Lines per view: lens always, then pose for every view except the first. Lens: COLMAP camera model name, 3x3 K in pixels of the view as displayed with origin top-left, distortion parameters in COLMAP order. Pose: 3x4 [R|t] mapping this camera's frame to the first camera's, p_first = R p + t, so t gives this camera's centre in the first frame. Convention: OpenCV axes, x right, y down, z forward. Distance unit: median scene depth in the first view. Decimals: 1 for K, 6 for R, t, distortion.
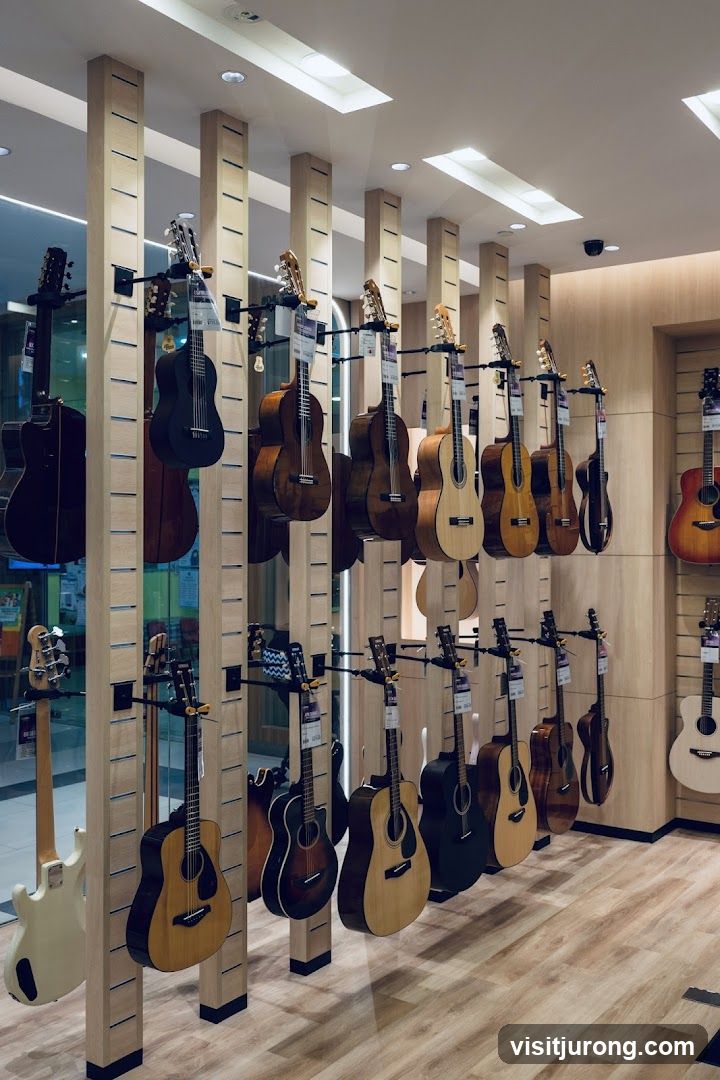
lens RADIAL K [[1078.3, 0, 359.9], [0, 1078.3, 529.1], [0, 0, 1]] dist [-0.009958, -0.002724]
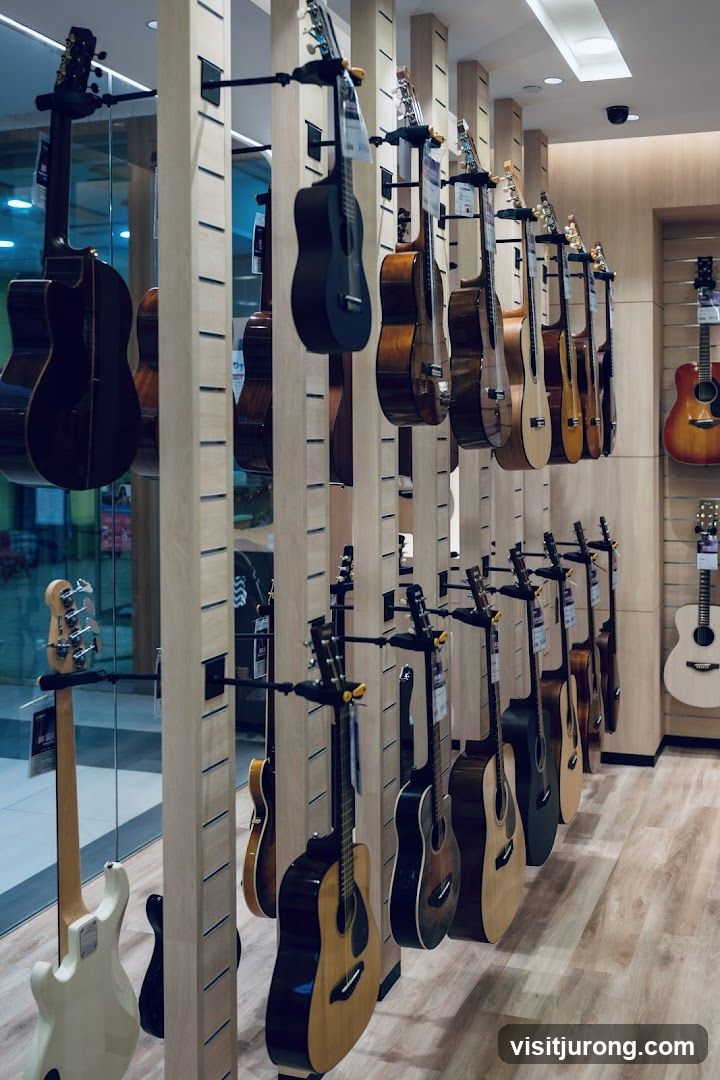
lens RADIAL K [[1089.2, 0, 489.5], [0, 1089.2, 436.9], [0, 0, 1]] dist [-0.004369, -0.001003]
pose [[0.950793, -0.008221, 0.309717, -0.192121], [0.004330, 0.999903, 0.013251, -0.007077], [-0.309796, -0.011258, 0.950736, 0.196210]]
